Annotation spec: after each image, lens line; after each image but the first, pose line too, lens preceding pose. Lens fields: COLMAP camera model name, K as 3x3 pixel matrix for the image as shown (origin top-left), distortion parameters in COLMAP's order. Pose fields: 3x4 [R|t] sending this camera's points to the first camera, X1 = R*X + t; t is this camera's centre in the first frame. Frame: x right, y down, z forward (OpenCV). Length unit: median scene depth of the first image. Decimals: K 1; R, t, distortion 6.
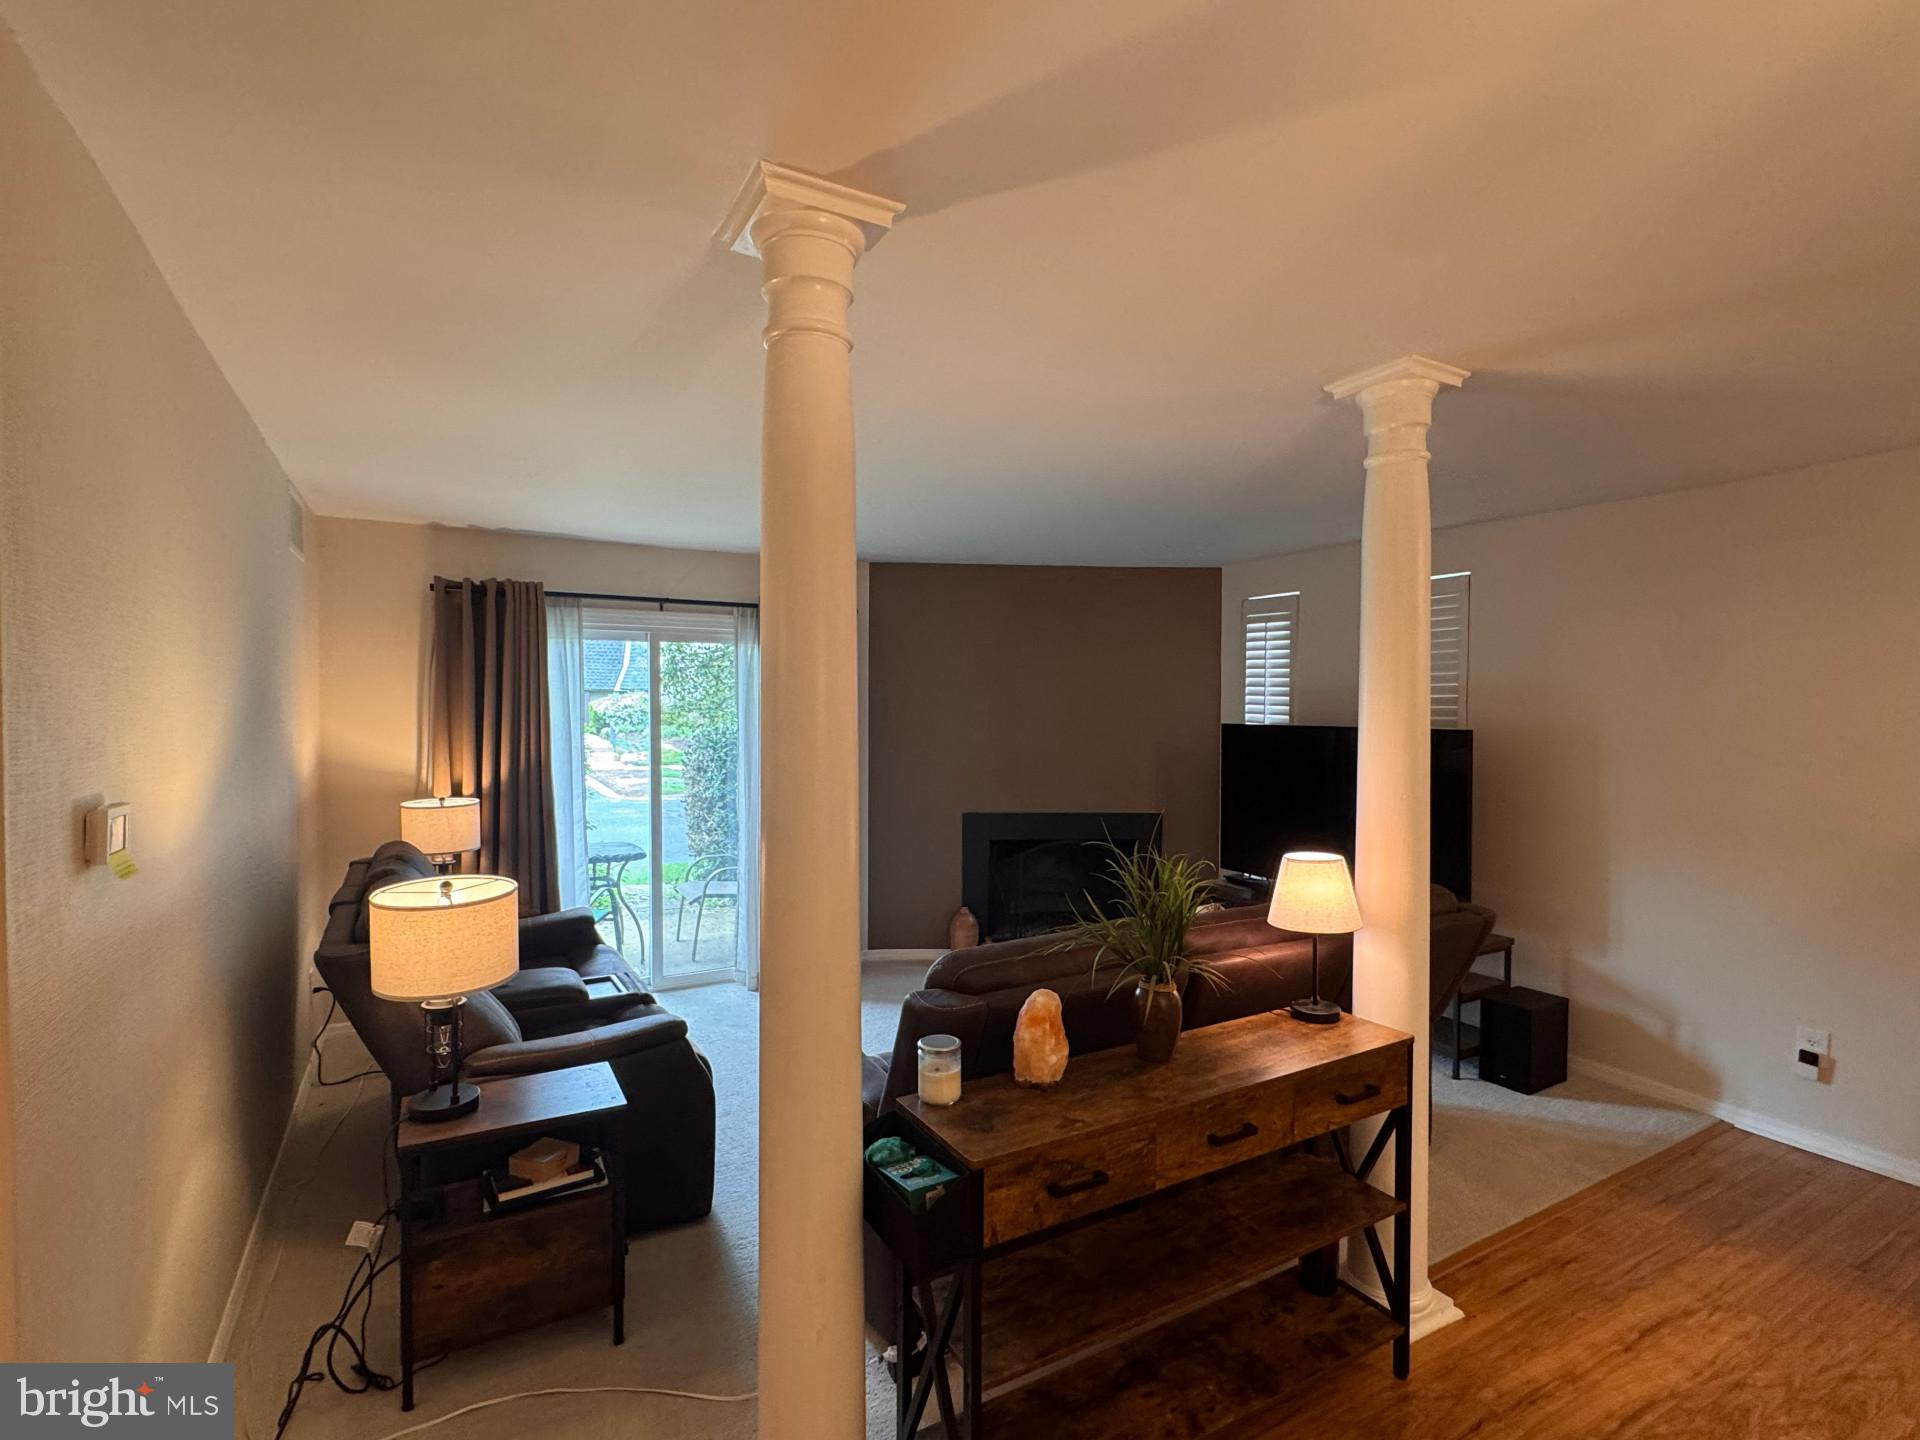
lens RADIAL K [[945.4, 0, 975.9], [0, 945.4, 725.7], [0, 0, 1]] dist [0.014192, -0.000051]
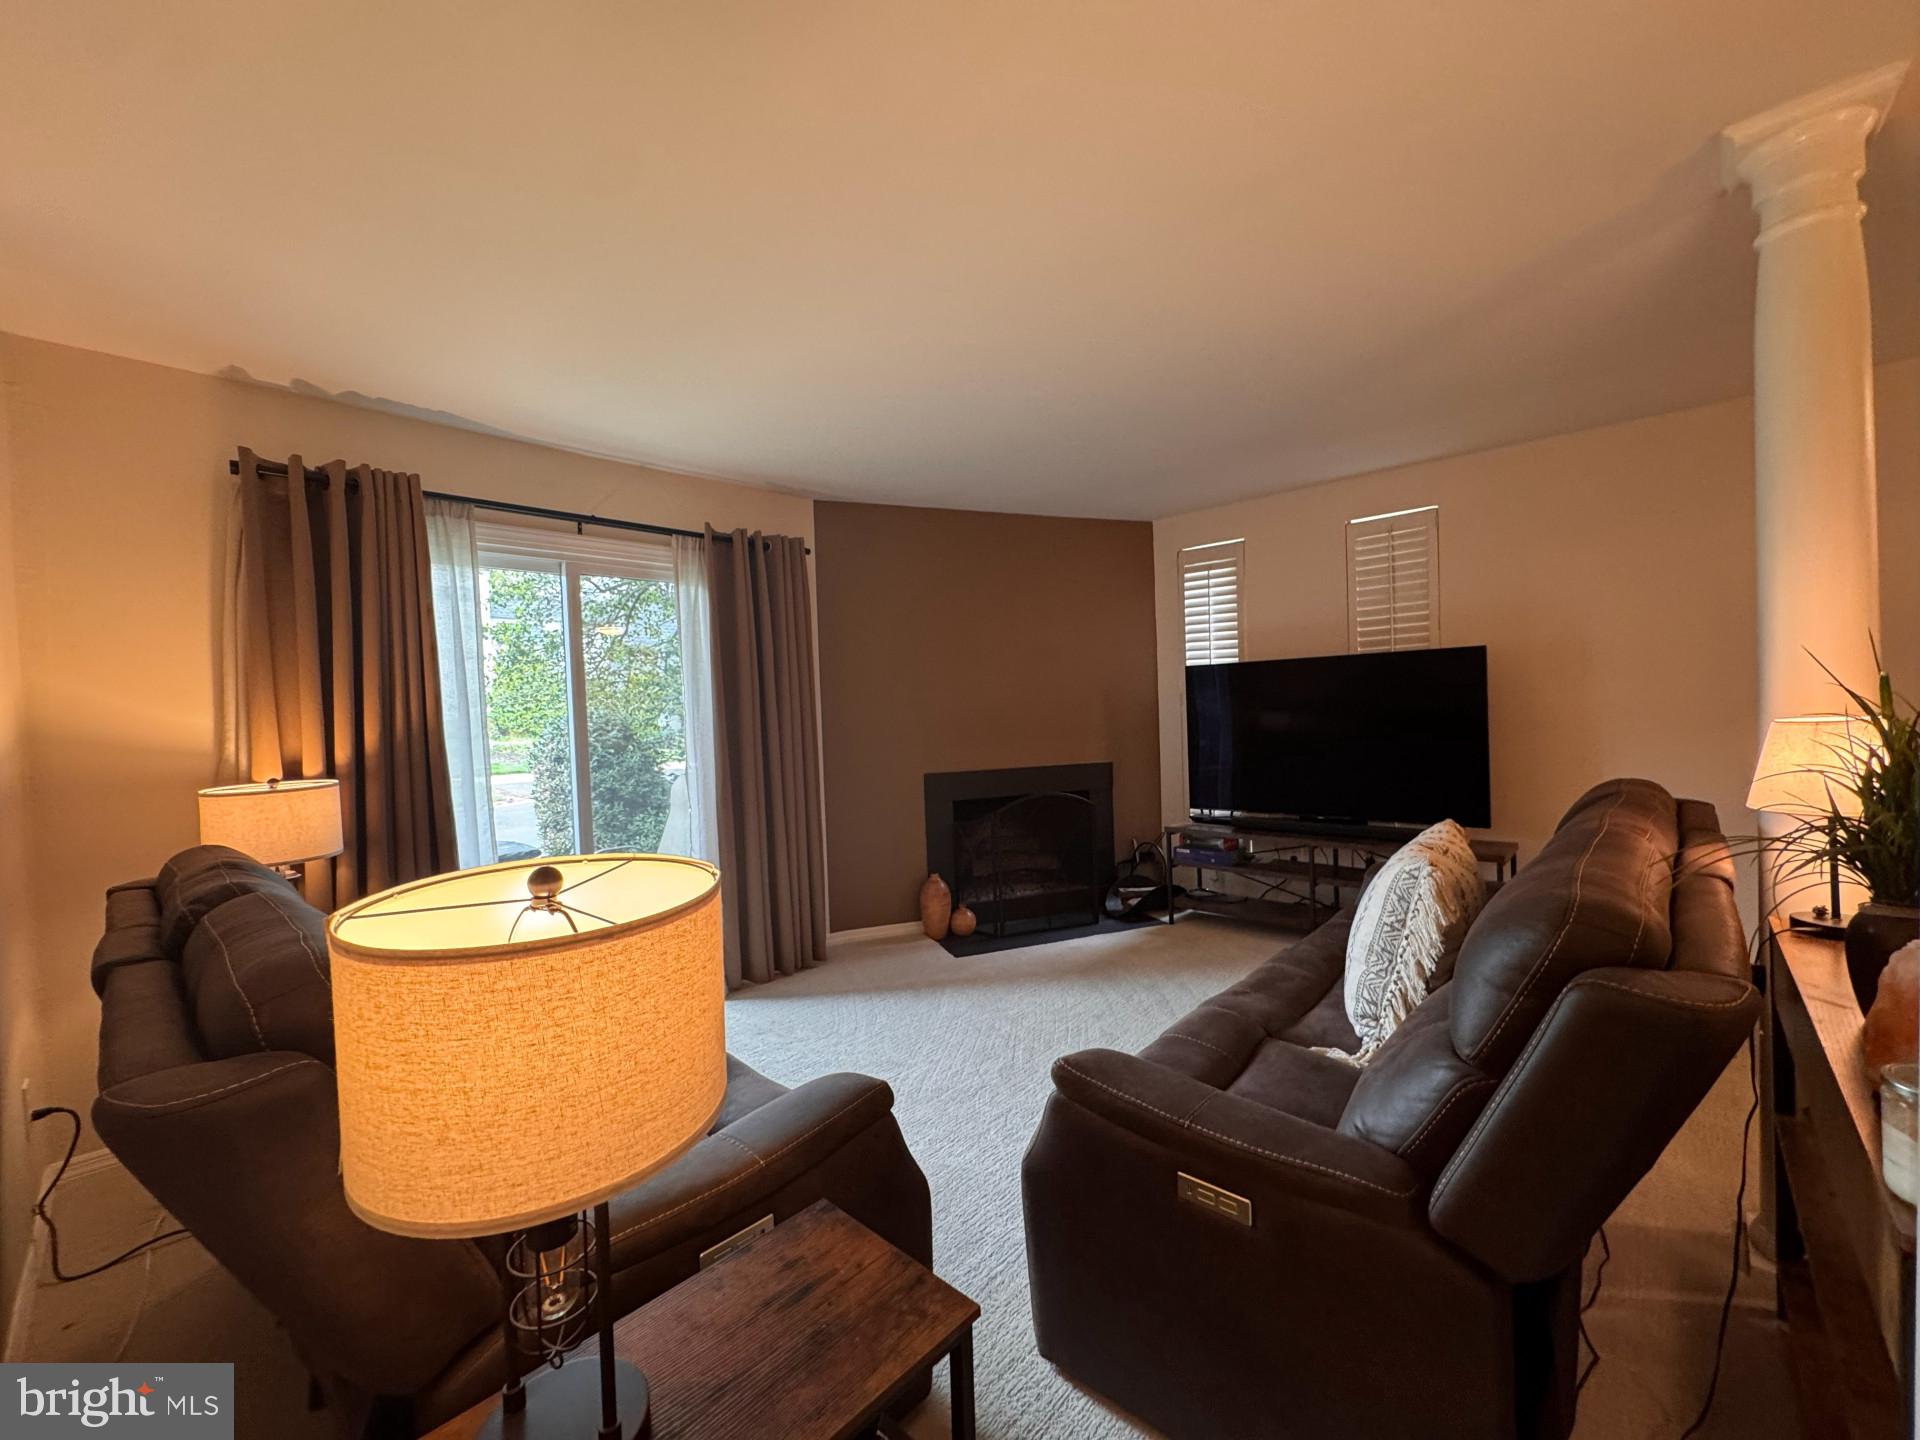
lens RADIAL K [[769.0, 0, 966.5], [0, 769.0, 718.4], [0, 0, 1]] dist [0.008492, -0.002234]
pose [[0.954709, -0.043874, 0.294287, -0.243649], [0.048357, 0.998798, -0.007971, 0.057156], [-0.293584, 0.021841, 0.955684, 0.326472]]
